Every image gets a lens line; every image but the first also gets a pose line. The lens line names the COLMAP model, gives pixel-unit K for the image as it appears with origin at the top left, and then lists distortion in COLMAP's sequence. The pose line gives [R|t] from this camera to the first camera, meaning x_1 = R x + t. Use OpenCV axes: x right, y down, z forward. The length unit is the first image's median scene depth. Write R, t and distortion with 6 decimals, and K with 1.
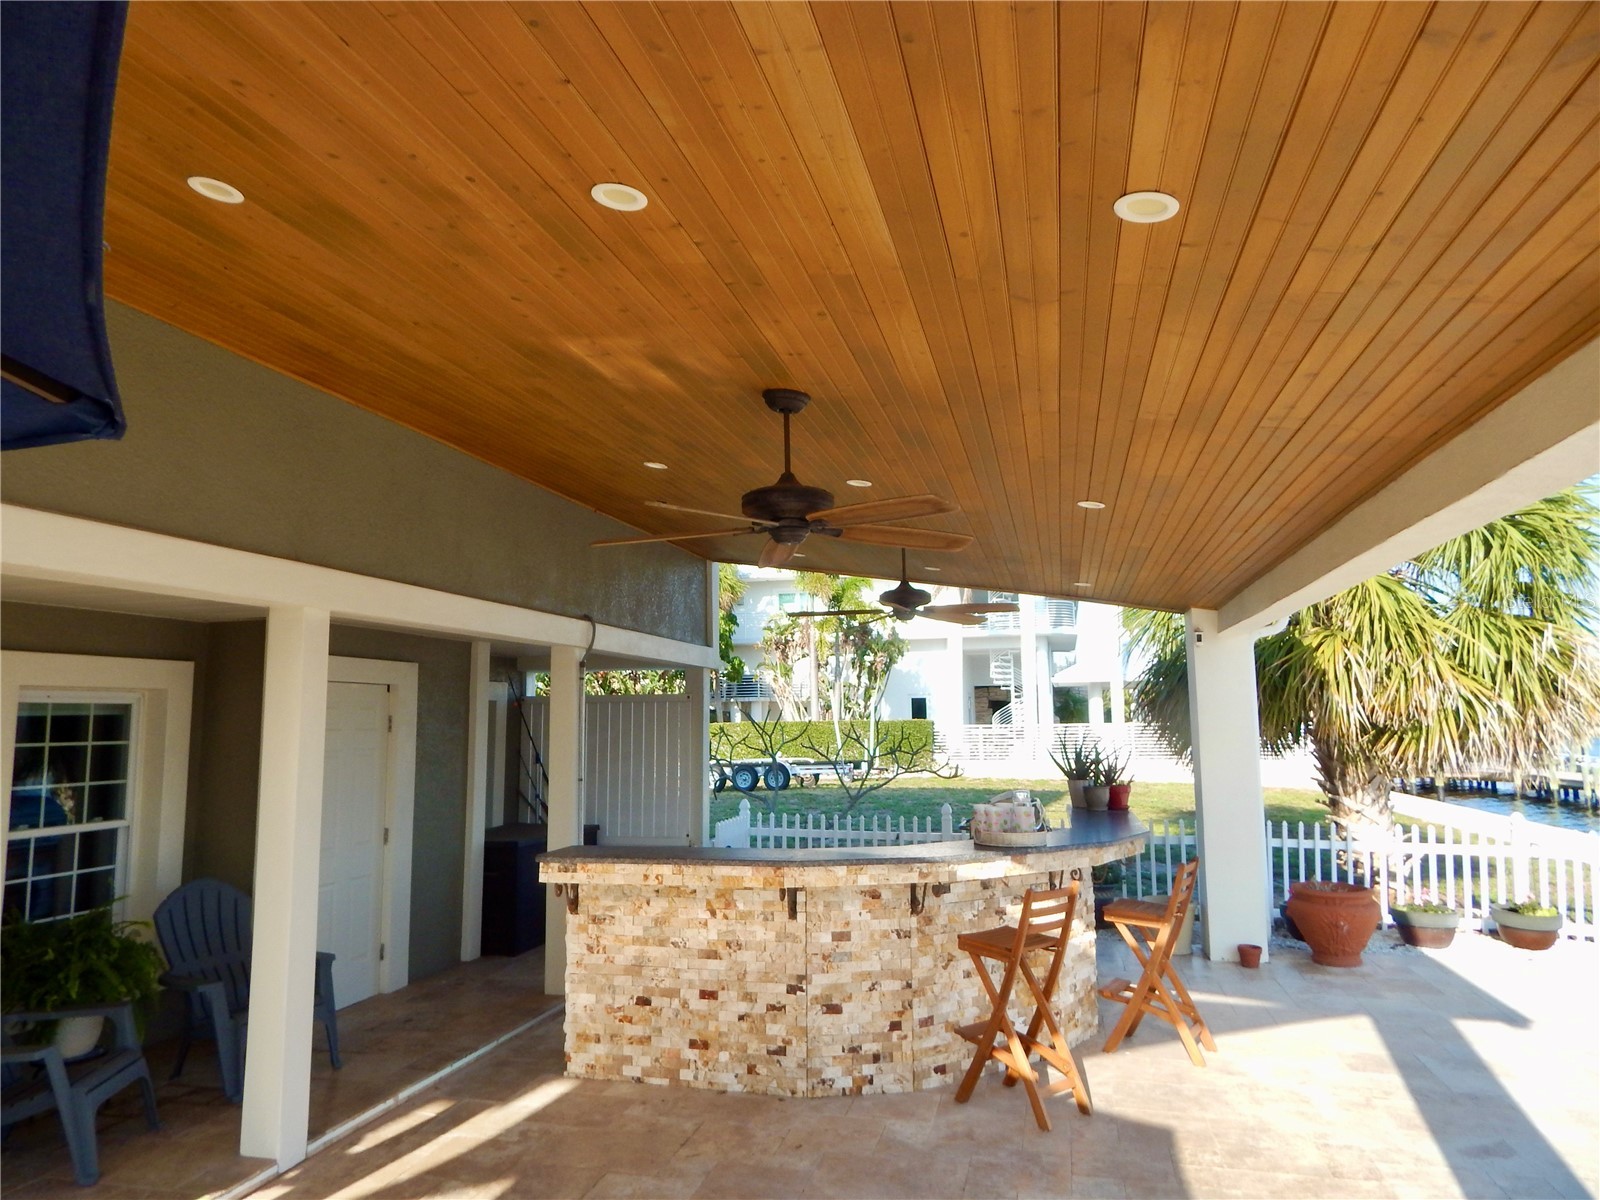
lens RADIAL K [[1053.7, 0, 807.2], [0, 1053.7, 599.1], [0, 0, 1]] dist [0.013540, -0.004783]
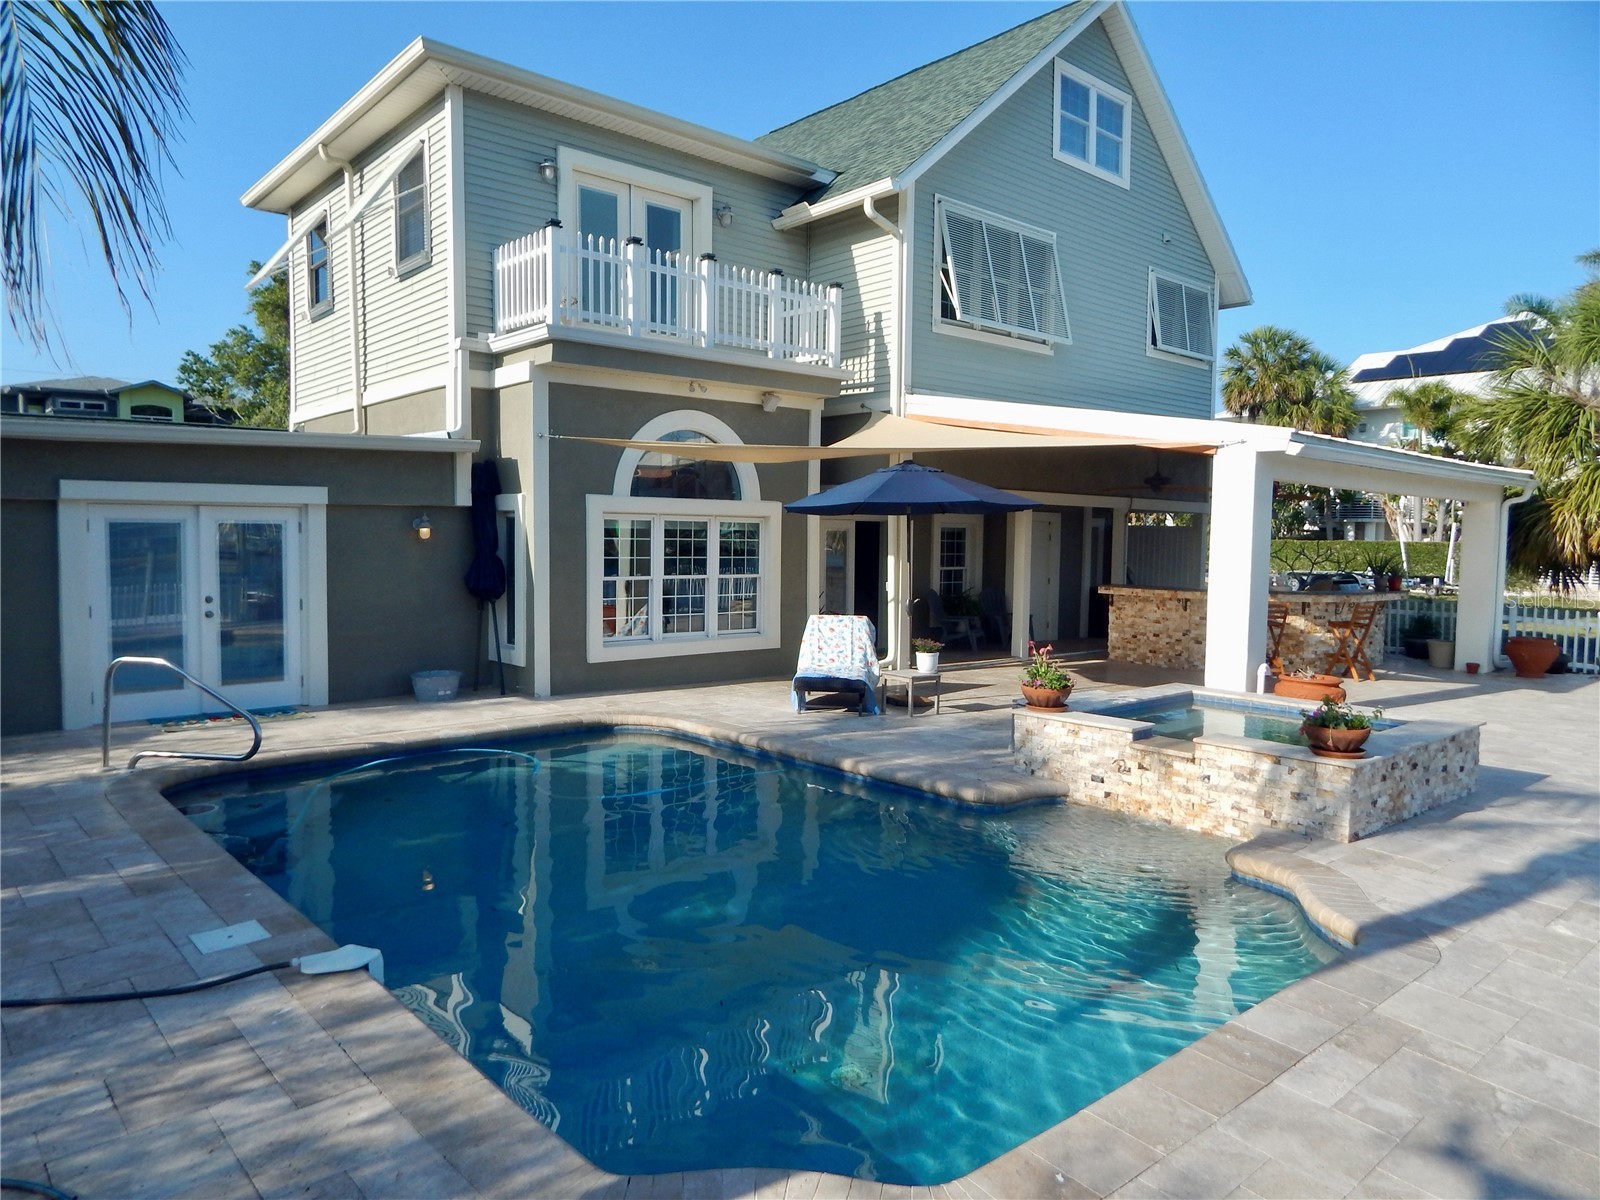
lens RADIAL K [[1097.0, 0, 801.0], [0, 1097.0, 574.3], [0, 0, 1]] dist [0.004830, 0.001996]
pose [[0.826769, 0.051459, -0.560182, 0.771988], [0.035834, 0.988967, 0.143736, -0.253739], [0.561398, -0.138910, 0.815804, -1.957148]]
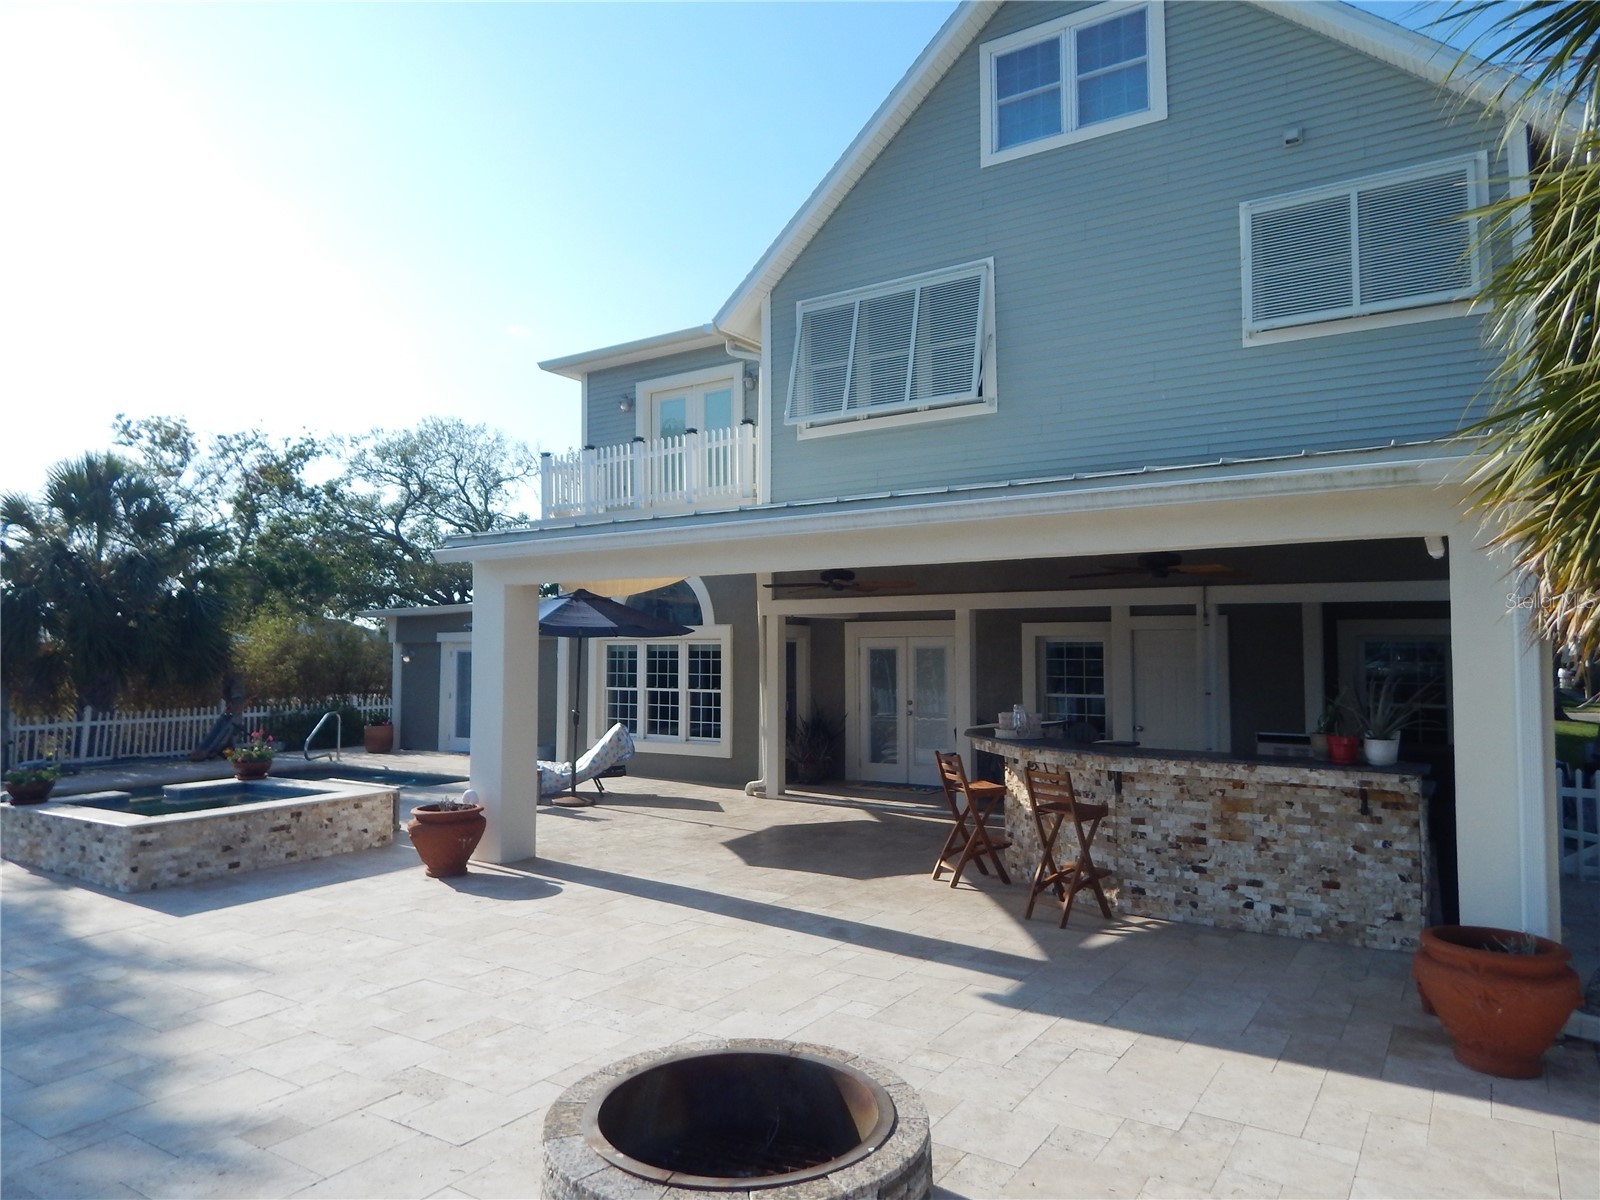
lens RADIAL K [[1053.7, 0, 807.2], [0, 1053.7, 599.1], [0, 0, 1]] dist [0.013540, -0.004783]
pose [[-0.339548, -0.037494, -0.939841, 1.806956], [0.109696, 0.990808, -0.079158, 0.122903], [0.934170, -0.129975, -0.332314, 1.283024]]
